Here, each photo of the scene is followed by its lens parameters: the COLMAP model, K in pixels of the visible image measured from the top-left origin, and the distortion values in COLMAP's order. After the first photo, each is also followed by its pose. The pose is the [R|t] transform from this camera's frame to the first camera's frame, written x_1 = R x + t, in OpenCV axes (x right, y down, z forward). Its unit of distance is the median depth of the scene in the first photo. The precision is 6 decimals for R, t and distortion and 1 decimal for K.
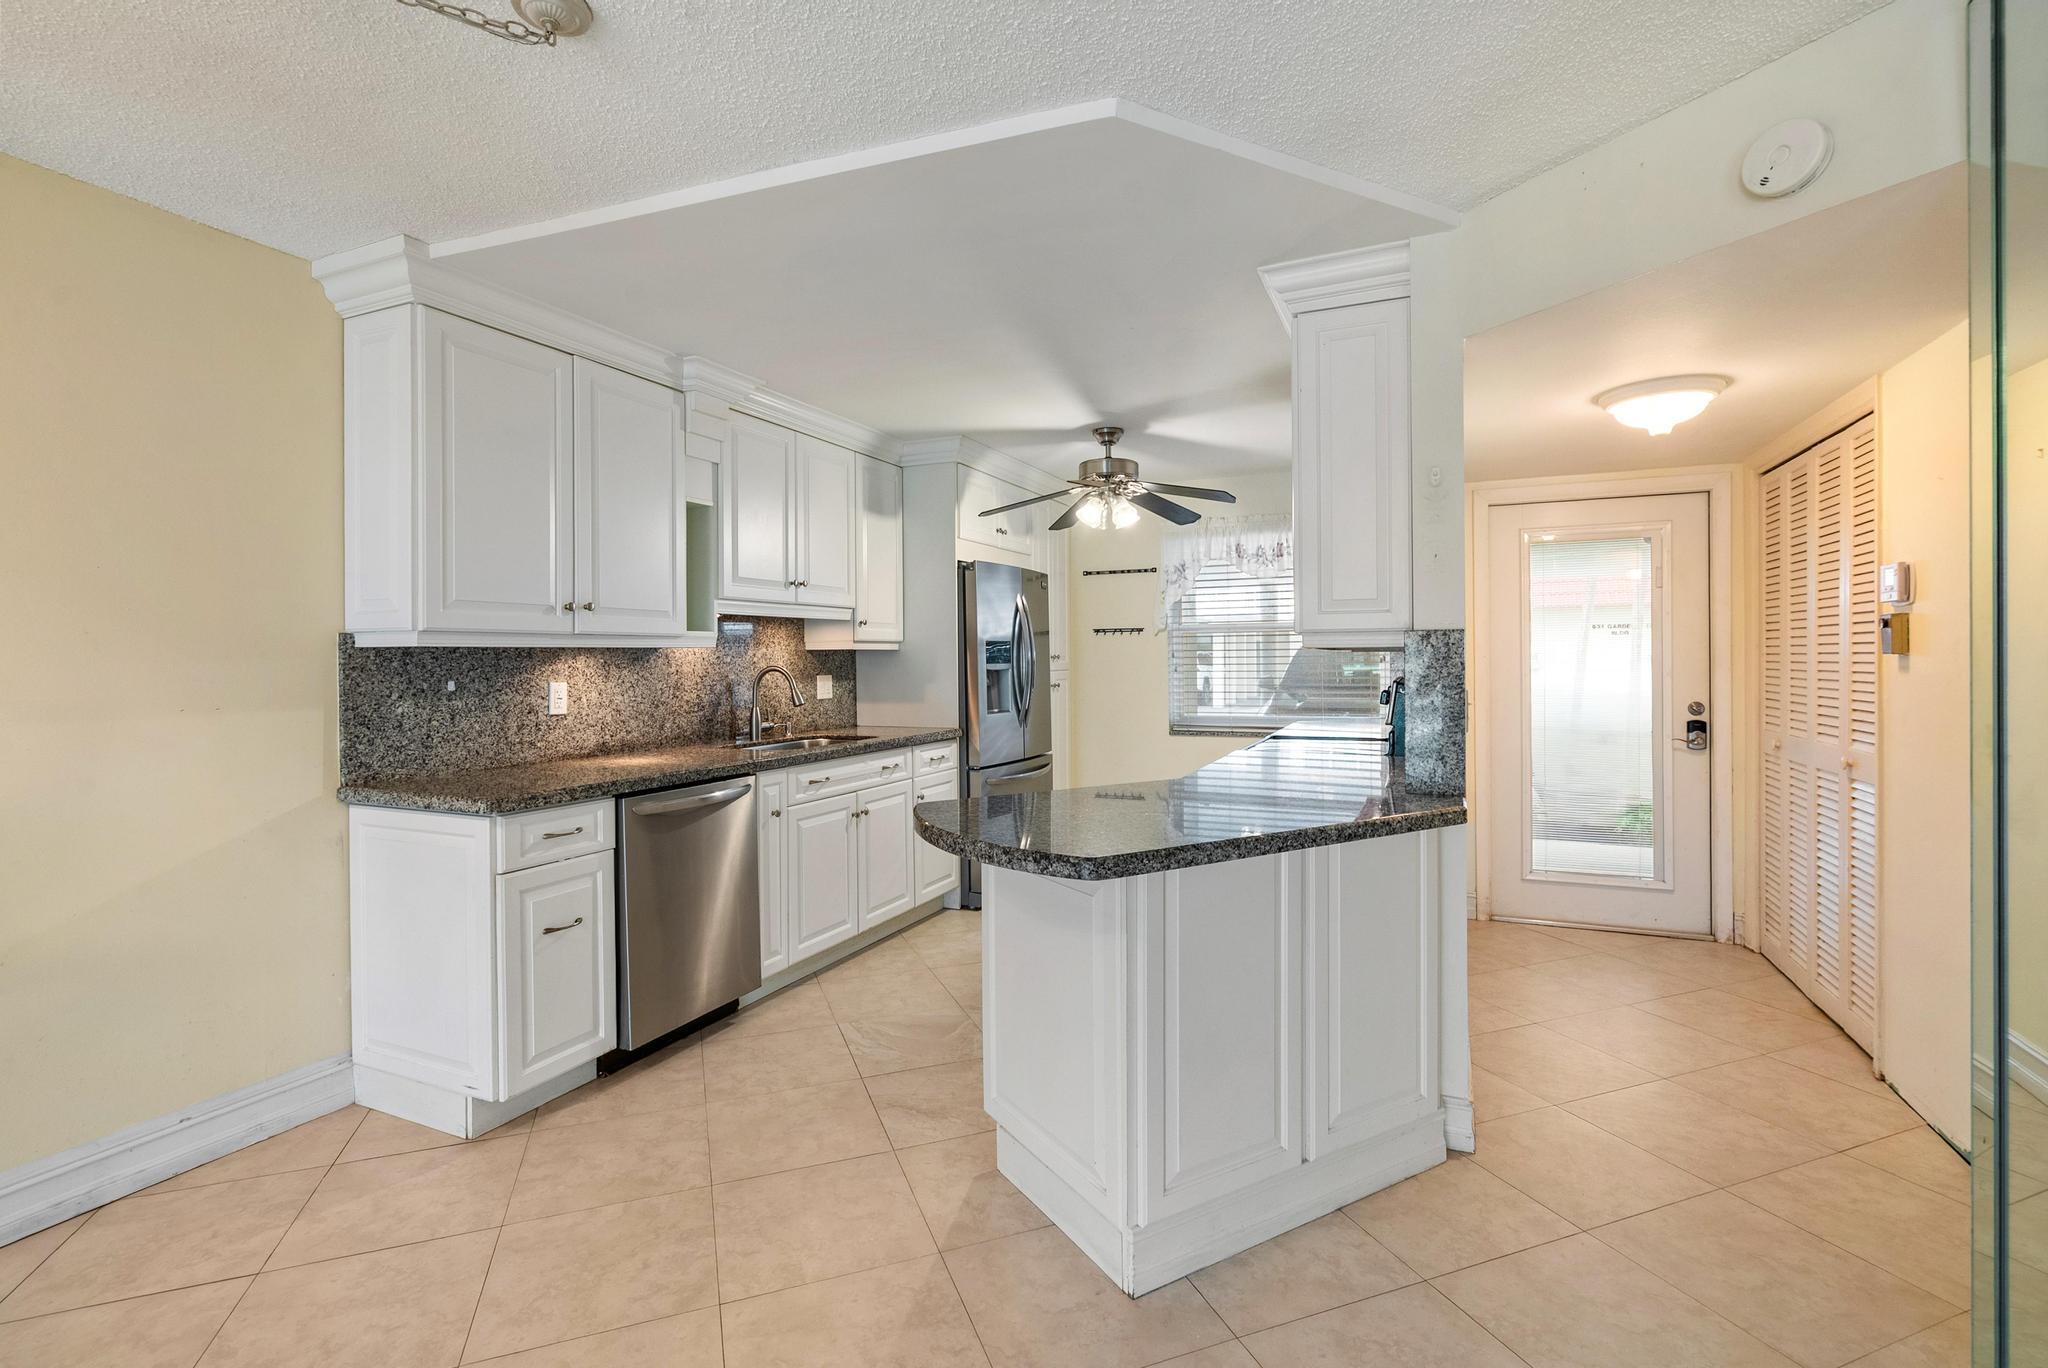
lens RADIAL K [[938.0, 0, 1039.9], [0, 938.0, 665.7], [0, 0, 1]] dist [0.004610, 0.001186]
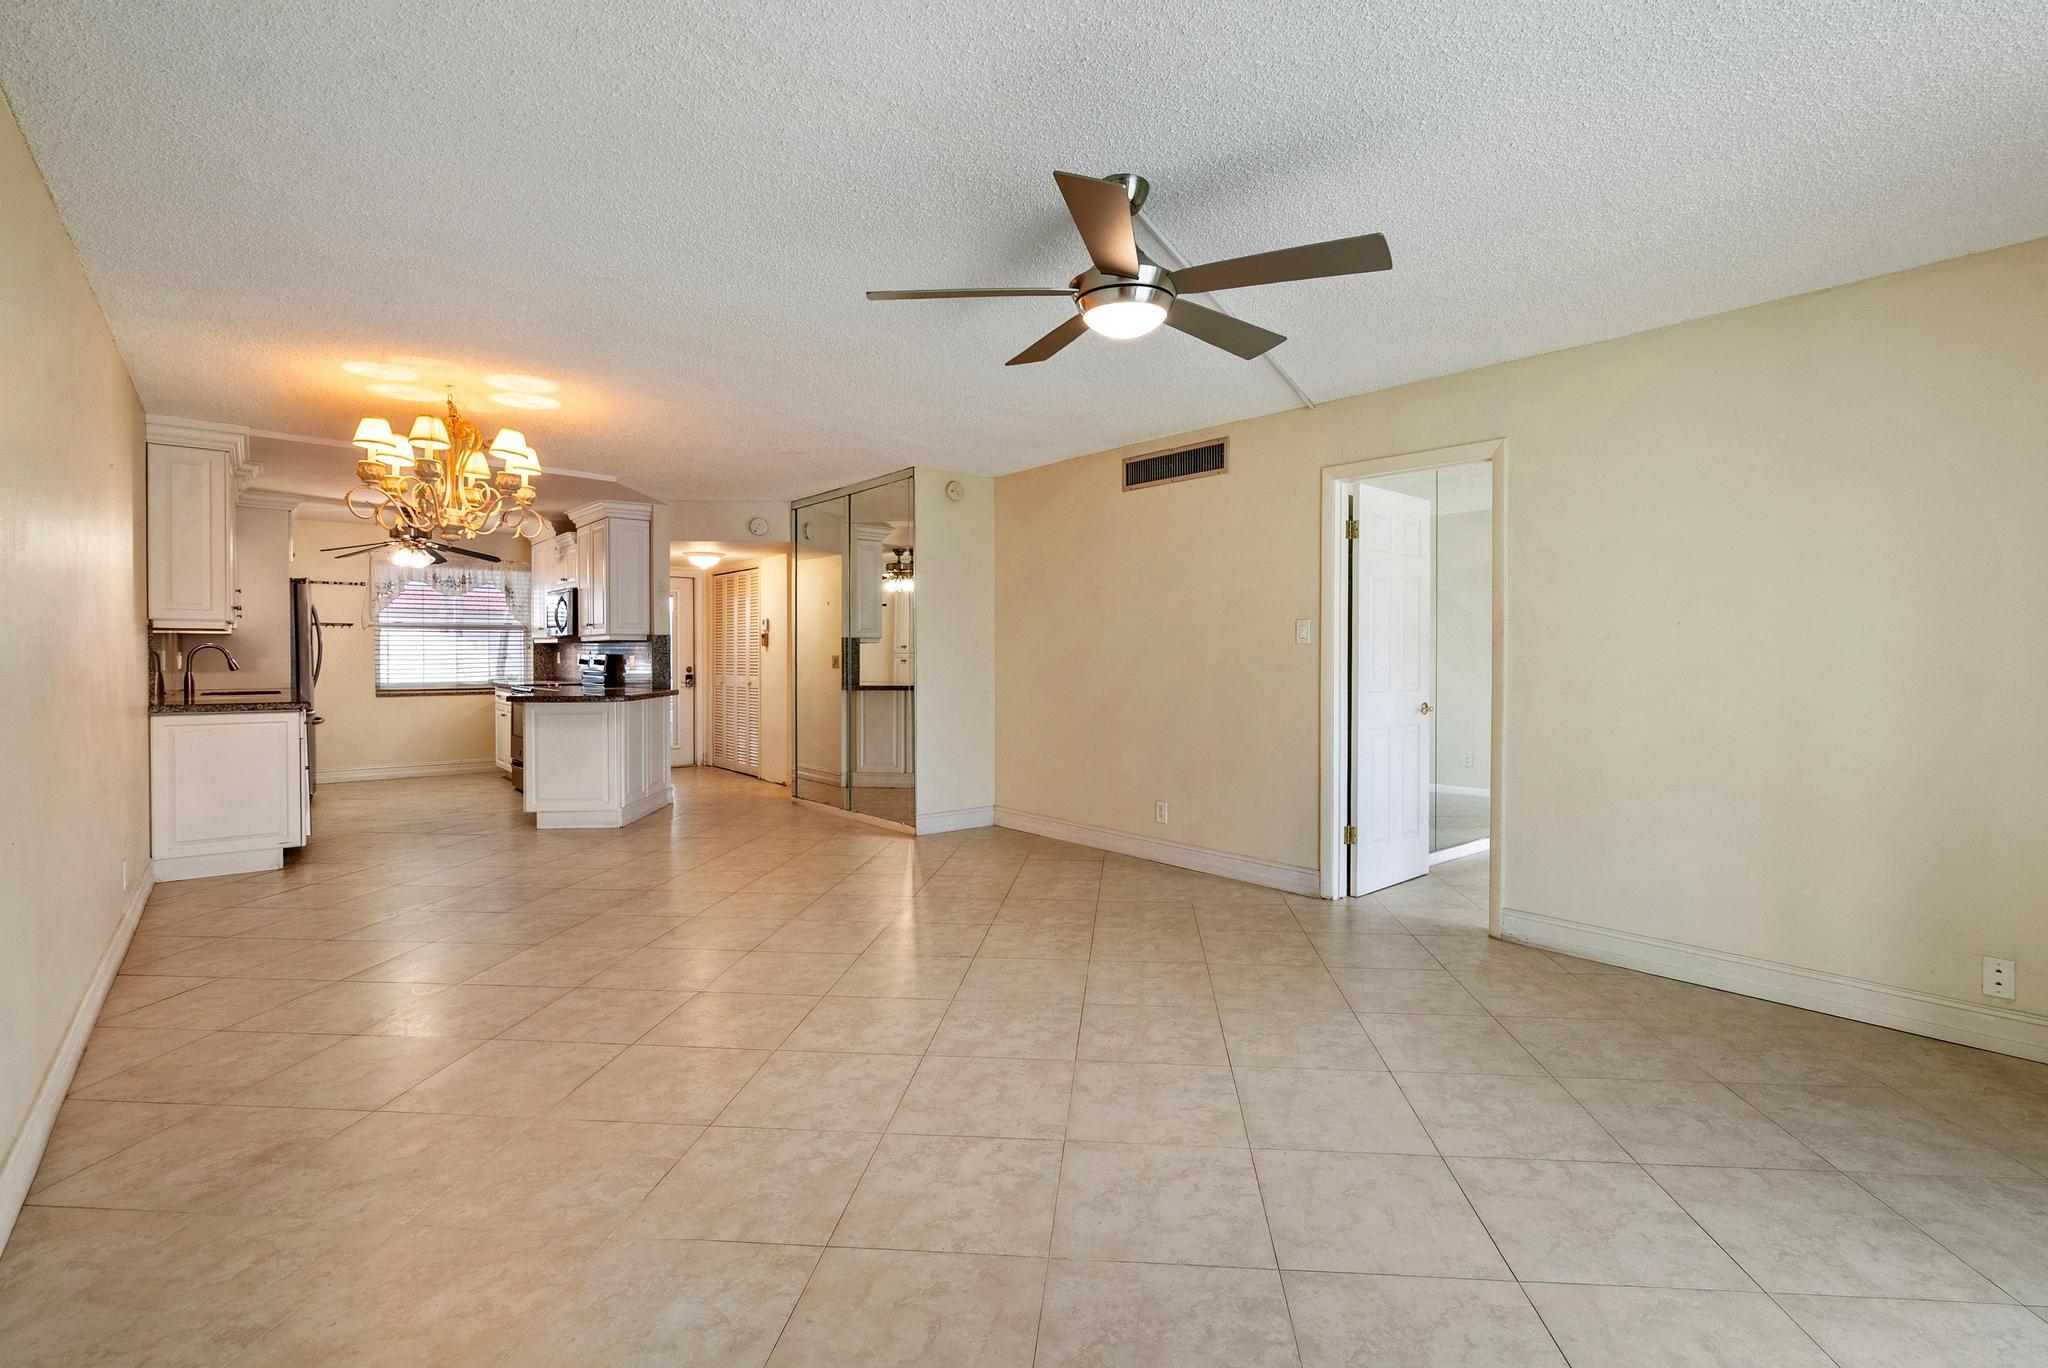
lens RADIAL K [[938.0, 0, 1059.7], [0, 938.0, 668.6], [0, 0, 1]] dist [0.004610, 0.001186]
pose [[0.433580, -0.005664, 0.901097, -1.150264], [0.001001, 0.999983, 0.005804, 0.034479], [-0.901115, -0.001614, 0.433578, -0.966802]]
